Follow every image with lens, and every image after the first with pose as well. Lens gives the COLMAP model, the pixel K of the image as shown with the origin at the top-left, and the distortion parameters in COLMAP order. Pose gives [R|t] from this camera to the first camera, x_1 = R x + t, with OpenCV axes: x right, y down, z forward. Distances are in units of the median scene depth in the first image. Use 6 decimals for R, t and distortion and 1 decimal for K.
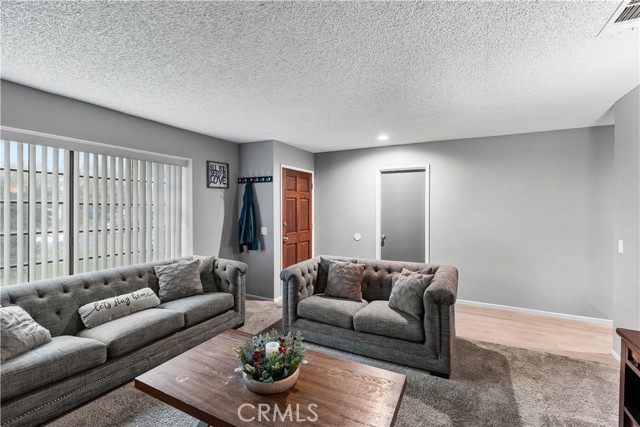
lens RADIAL K [[282.5, 0, 320.3], [0, 282.5, 209.3], [0, 0, 1]] dist [-0.016230, 0.002568]
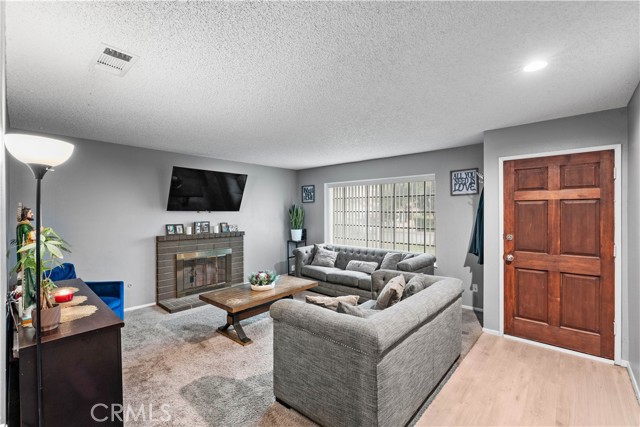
lens RADIAL K [[282.5, 0, 319.9], [0, 282.5, 214.1], [0, 0, 1]] dist [-0.016230, 0.002568]
pose [[-0.243183, 0.004594, -0.969969, 0.751986], [-0.005170, 0.999968, 0.006032, -0.010845], [0.969967, 0.006482, -0.243152, 0.759119]]
